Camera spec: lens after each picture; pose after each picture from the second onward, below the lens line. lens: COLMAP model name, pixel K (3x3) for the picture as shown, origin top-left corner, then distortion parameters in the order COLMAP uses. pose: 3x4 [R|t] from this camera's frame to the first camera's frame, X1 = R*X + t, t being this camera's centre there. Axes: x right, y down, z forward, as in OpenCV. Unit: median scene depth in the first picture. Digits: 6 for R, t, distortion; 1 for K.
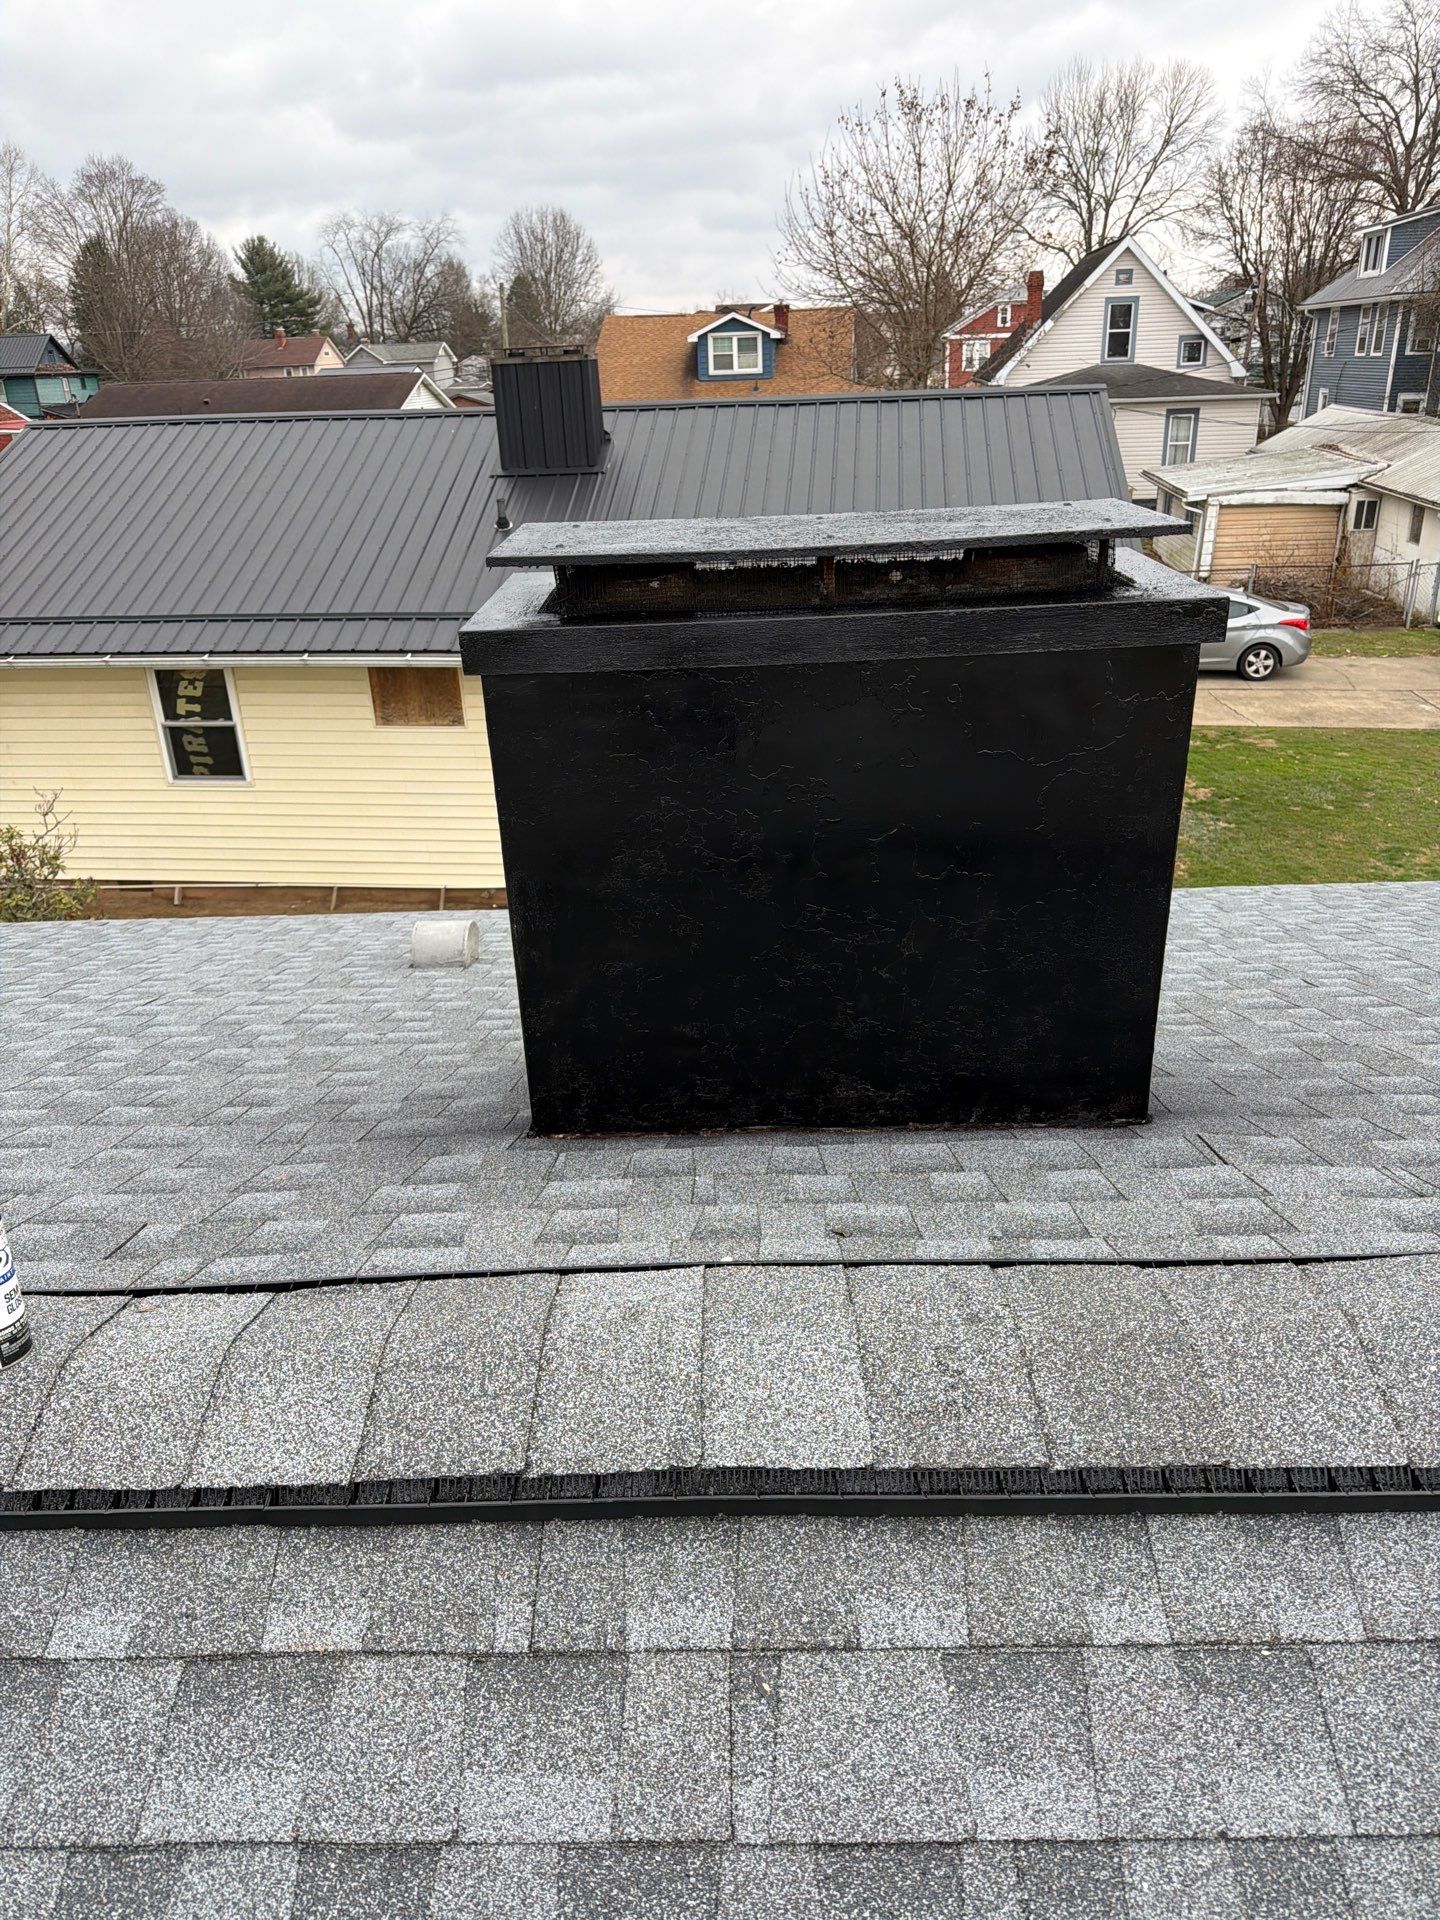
lens RADIAL K [[1361.5, 0, 710.8], [0, 1361.5, 974.6], [0, 0, 1]] dist [0.010735, -0.019557]
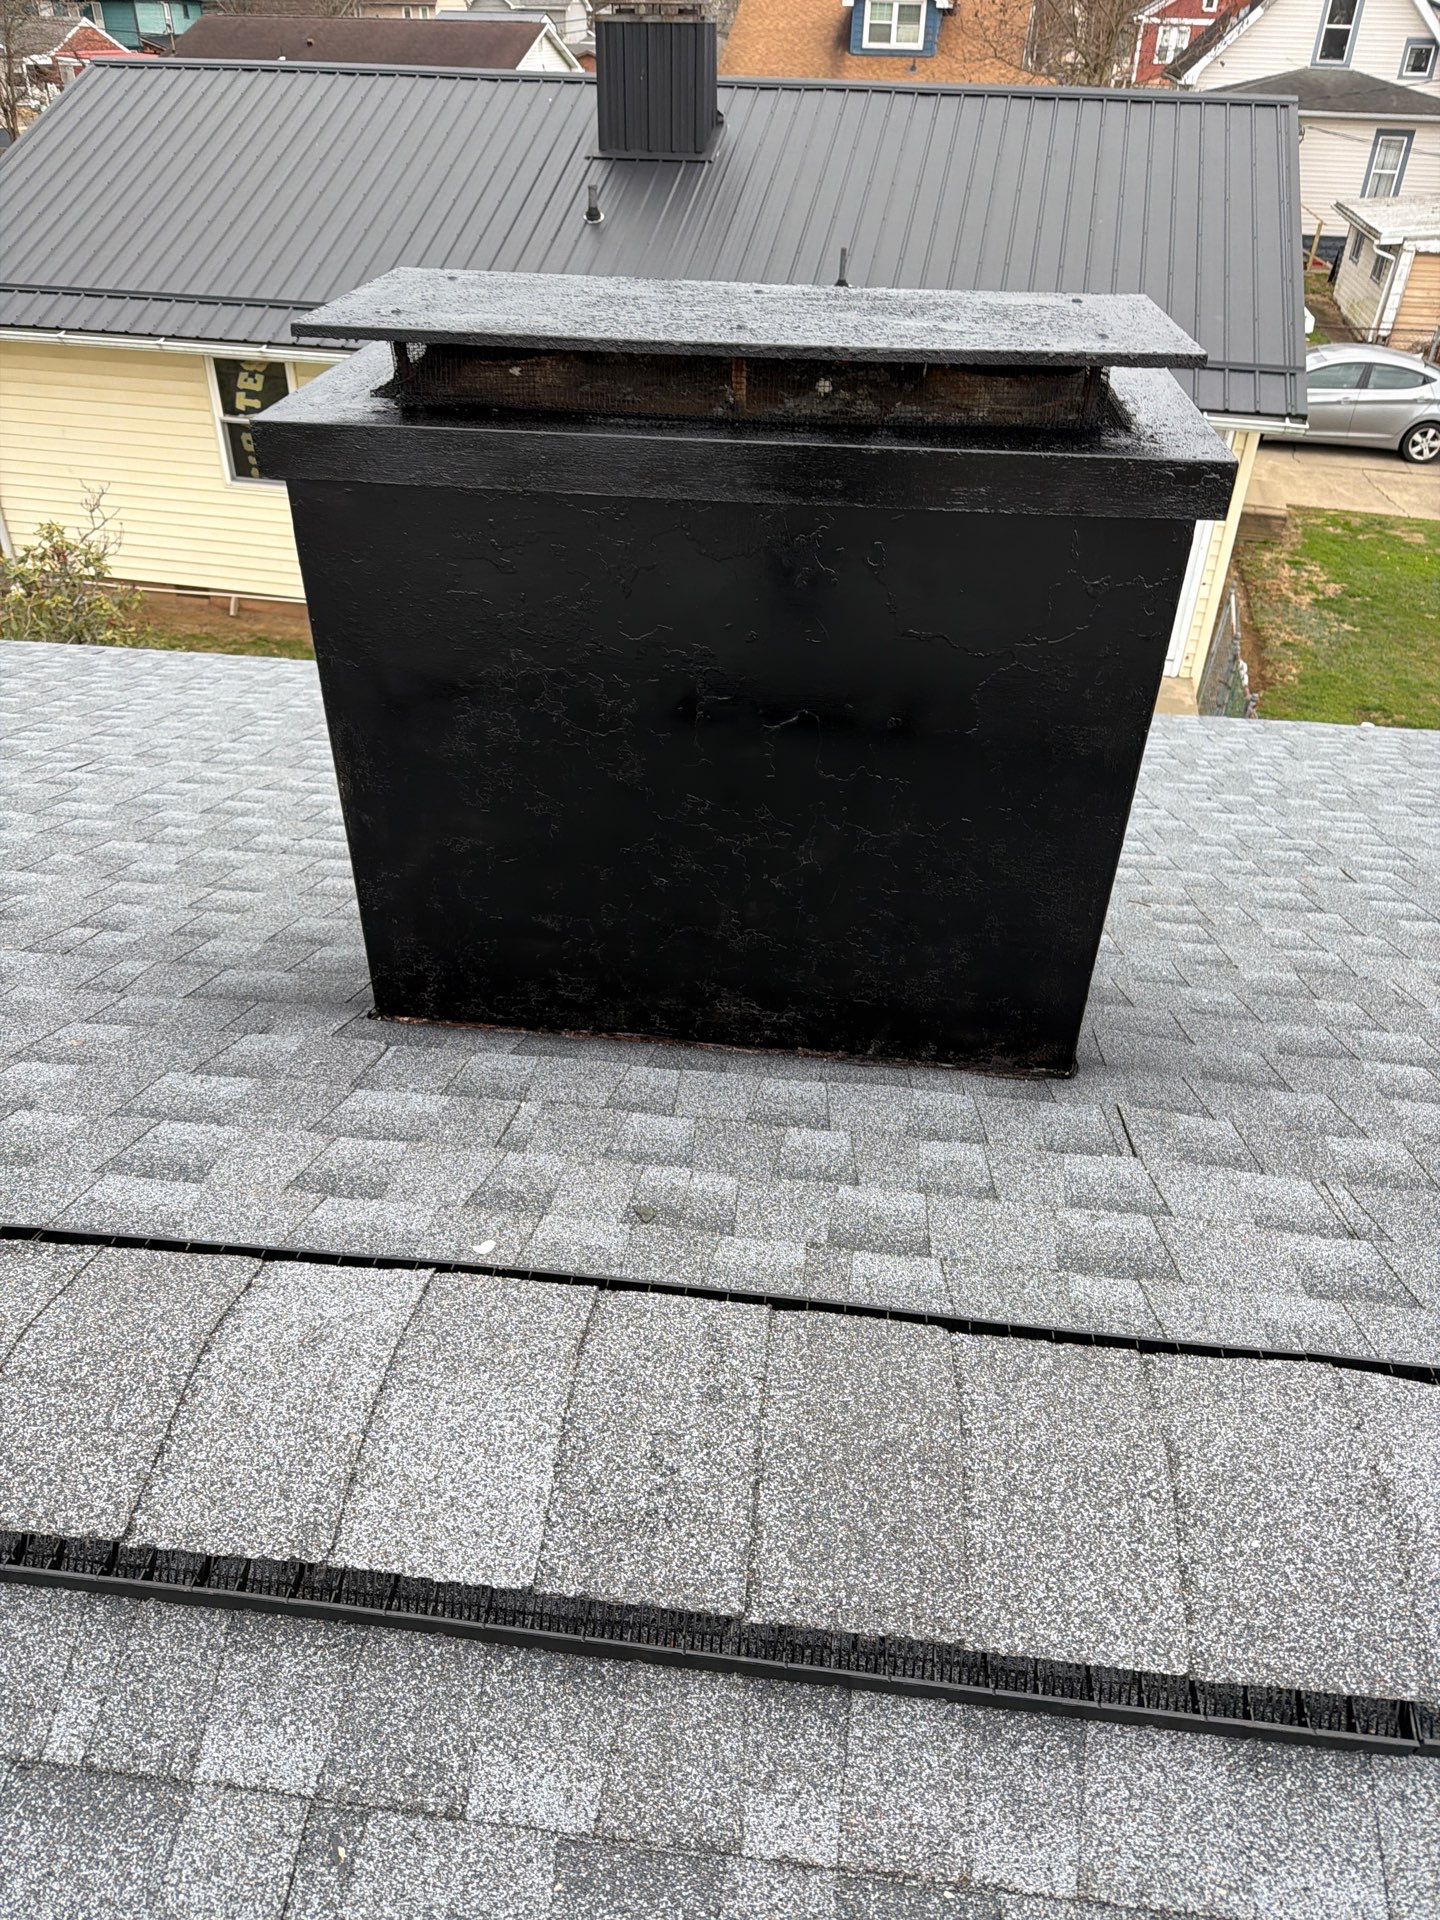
lens RADIAL K [[1361.5, 0, 710.8], [0, 1361.5, 974.6], [0, 0, 1]] dist [0.010735, -0.019557]
pose [[0.993278, 0.104190, -0.050438, 0.079909], [-0.093004, 0.977724, 0.188165, -0.058001], [0.068920, -0.182209, 0.980841, 0.093200]]
